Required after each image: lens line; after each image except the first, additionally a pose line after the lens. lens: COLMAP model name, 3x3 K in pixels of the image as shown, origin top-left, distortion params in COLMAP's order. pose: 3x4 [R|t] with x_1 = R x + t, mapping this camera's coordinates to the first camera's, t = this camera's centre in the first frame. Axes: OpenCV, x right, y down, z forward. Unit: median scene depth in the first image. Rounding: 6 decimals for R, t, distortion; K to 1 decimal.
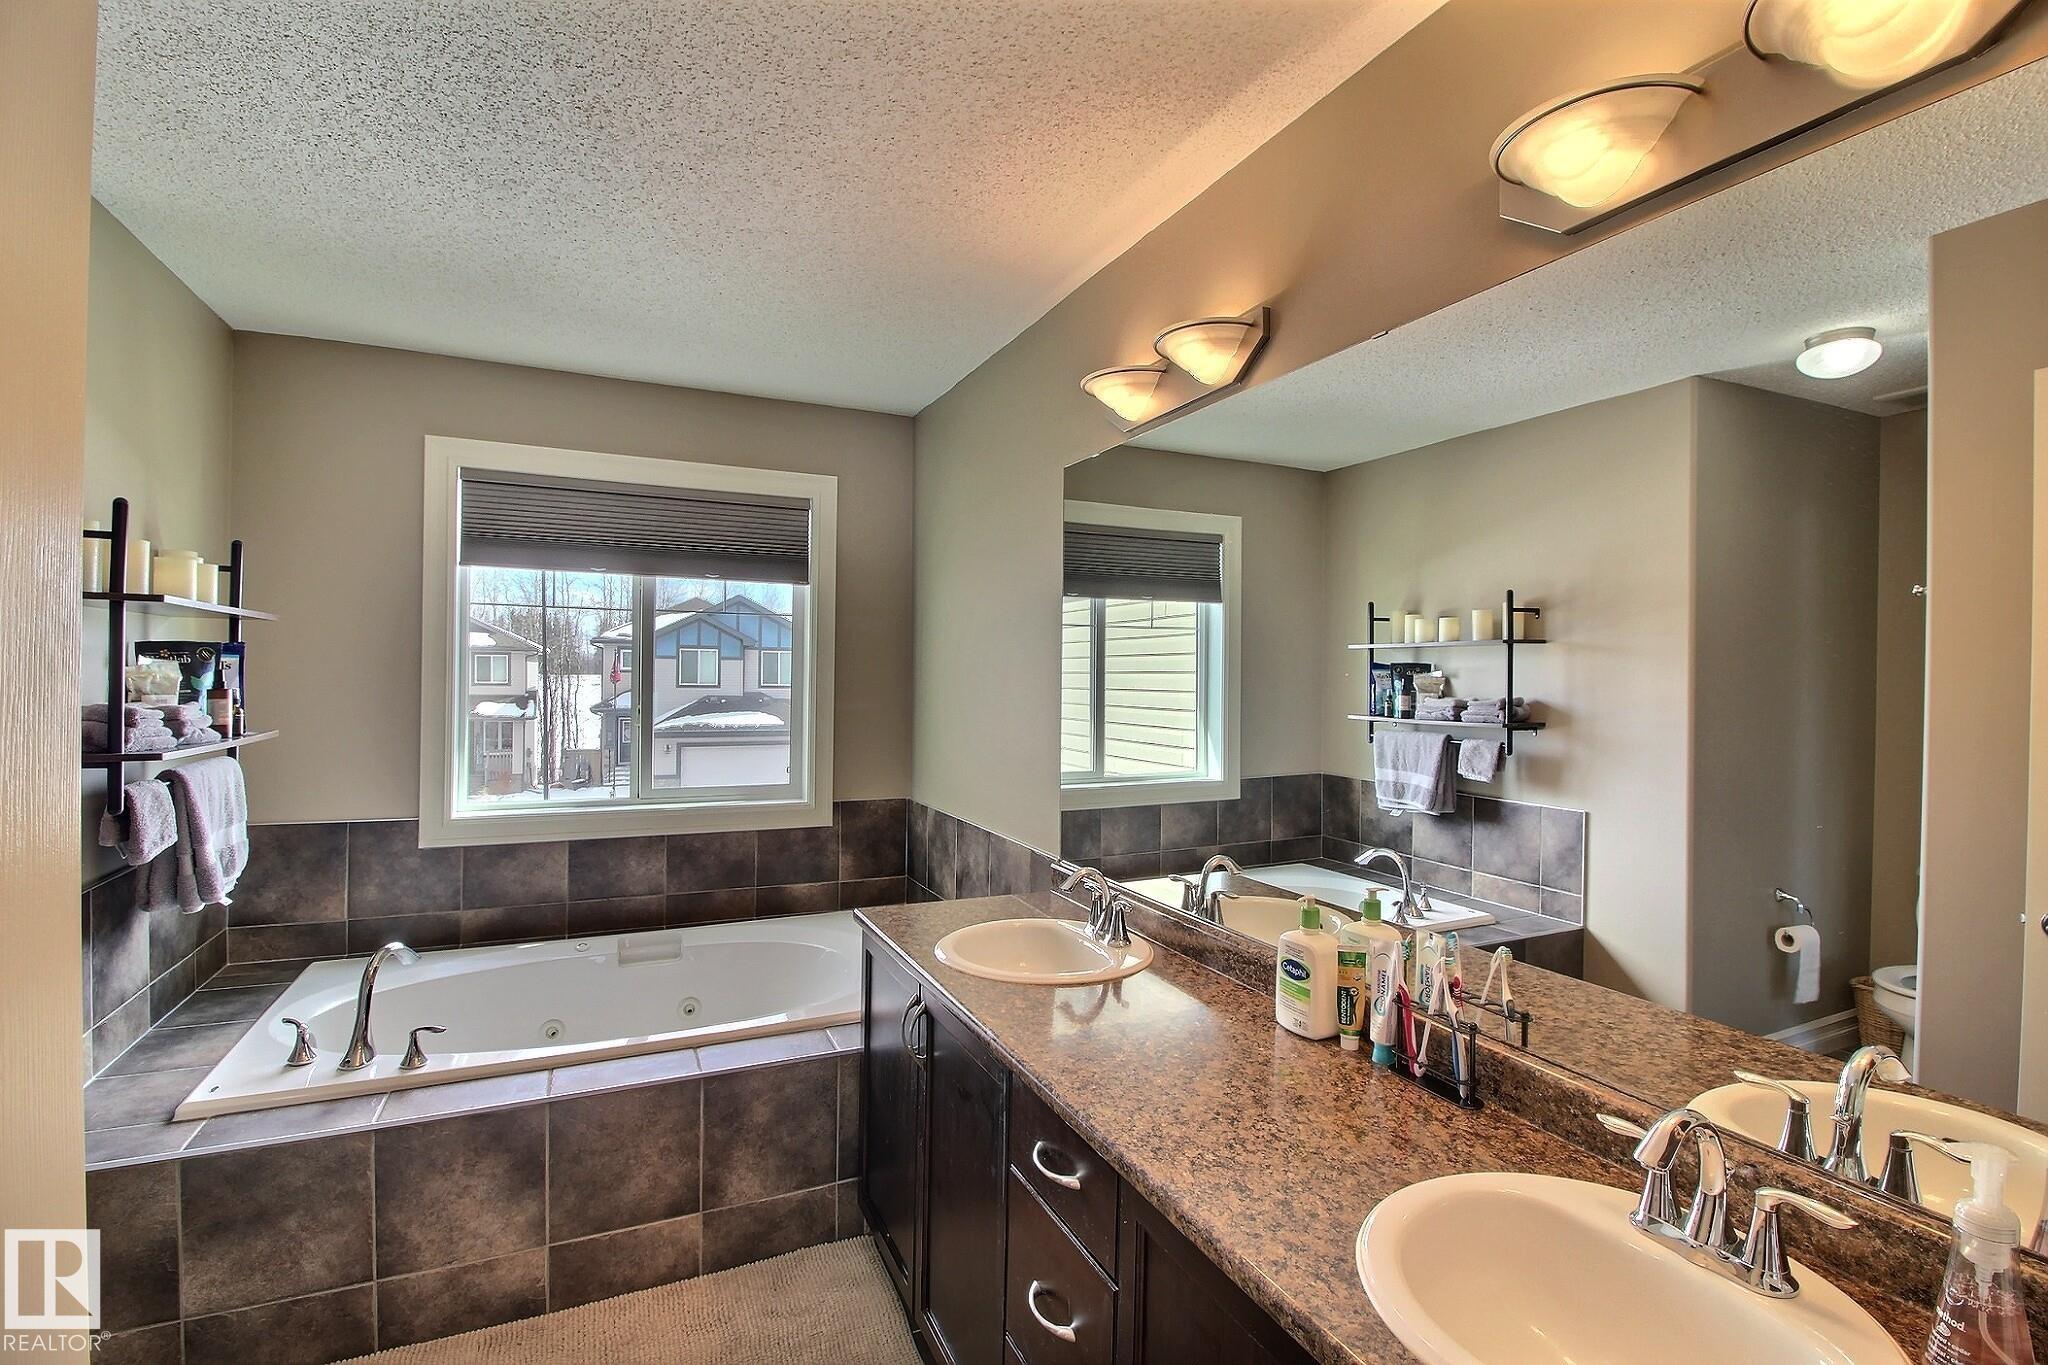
lens RADIAL K [[961.7, 0, 1027.7], [0, 961.7, 677.1], [0, 0, 1]] dist [-0.004432, -0.005923]
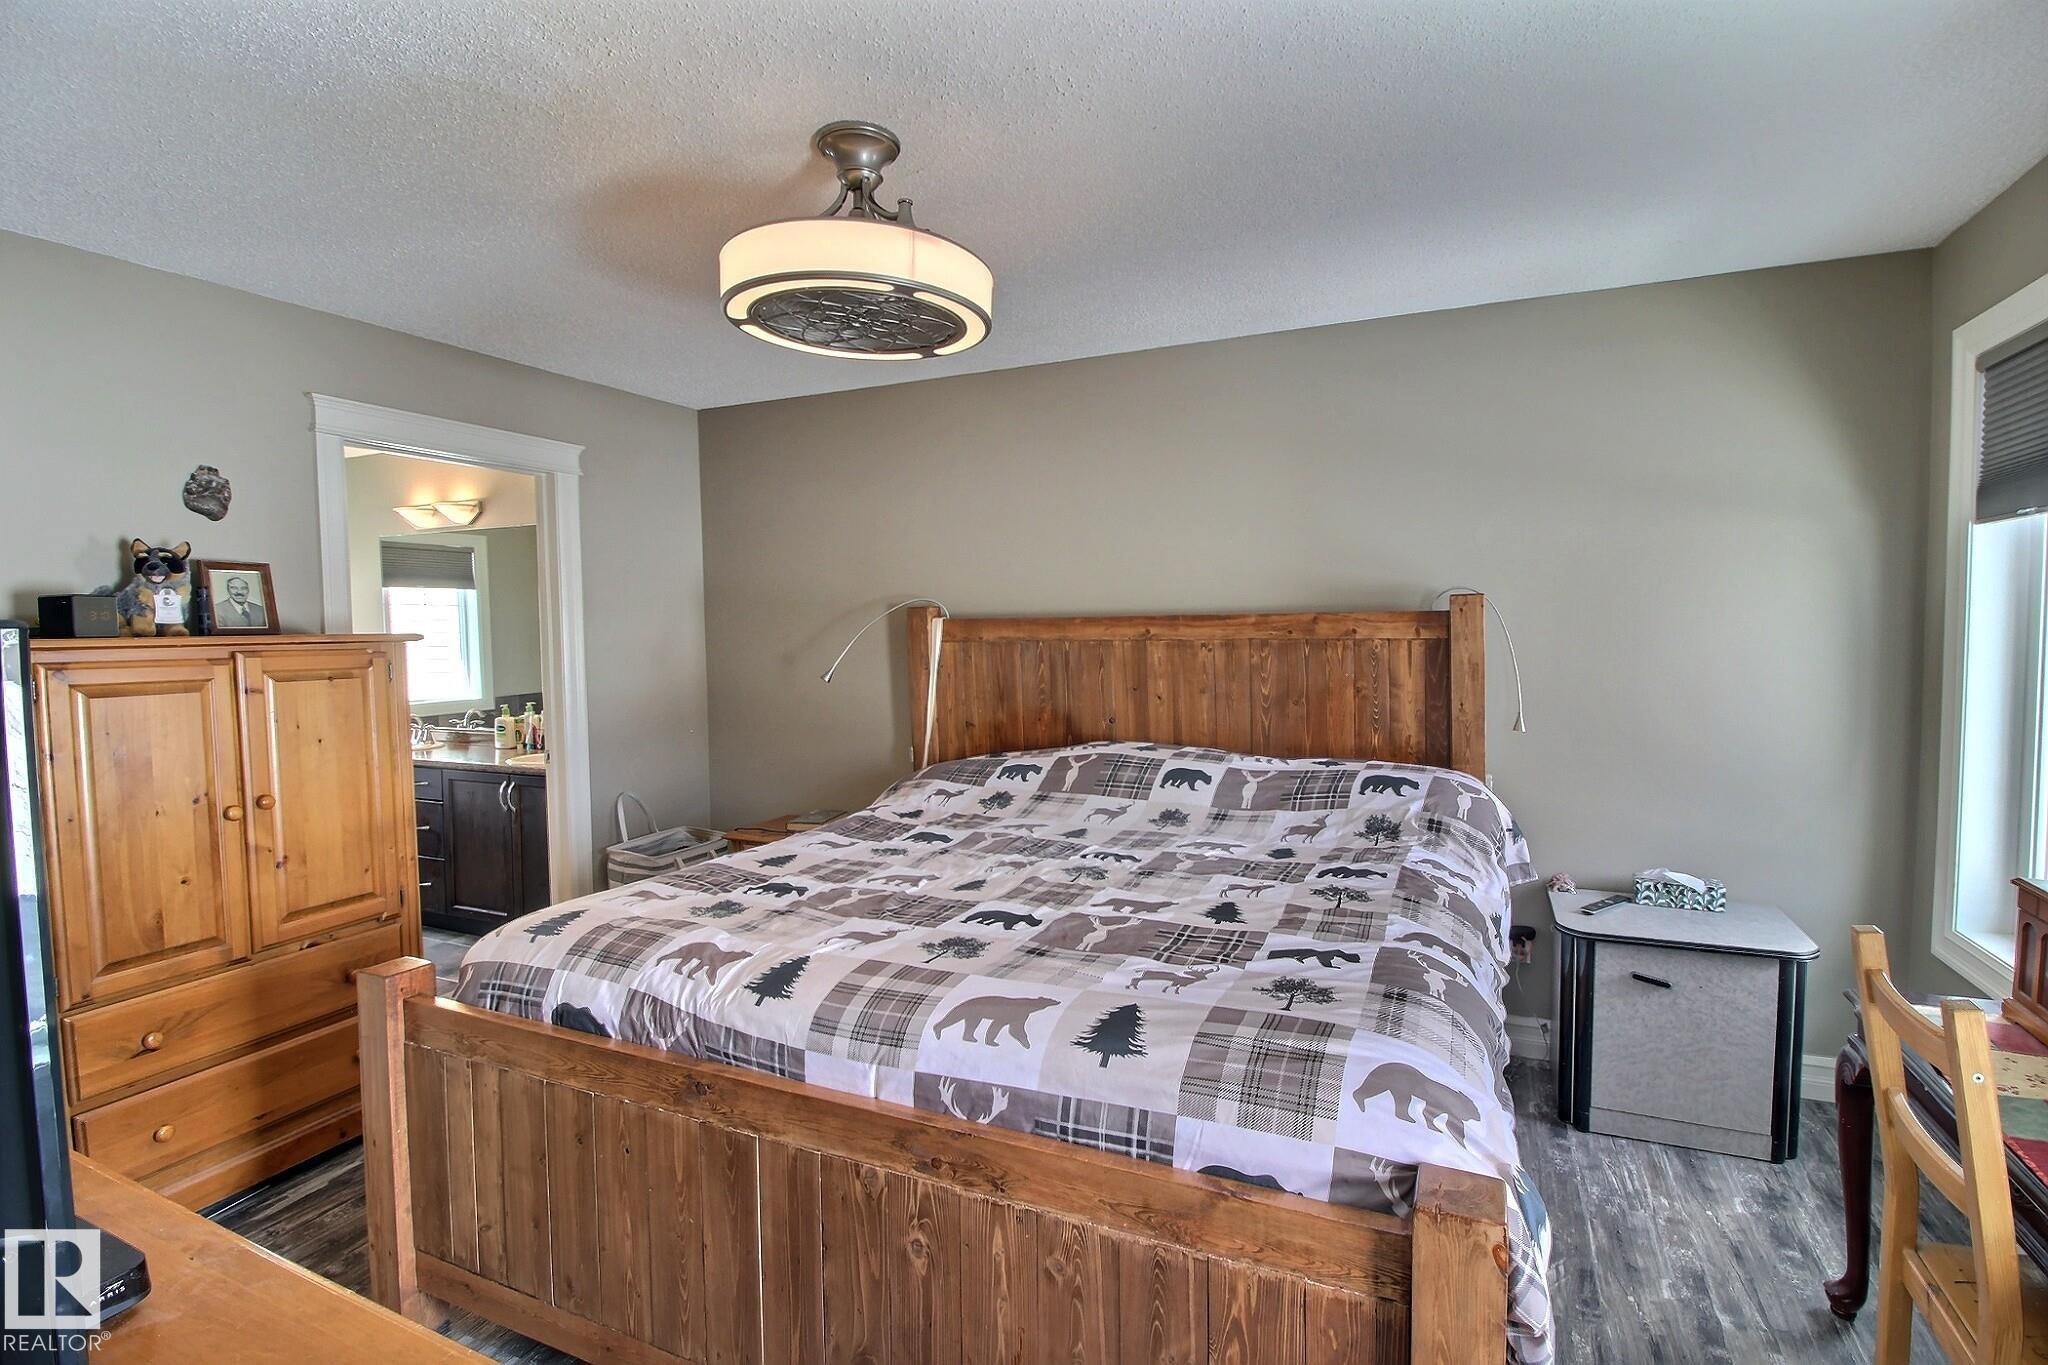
lens RADIAL K [[954.8, 0, 1026.5], [0, 954.8, 686.6], [0, 0, 1]] dist [-0.004570, -0.001850]
pose [[0.759747, -0.055172, 0.647873, -0.227388], [0.023213, 0.998060, 0.057772, 0.017697], [-0.649804, -0.028853, 0.759554, -1.326324]]
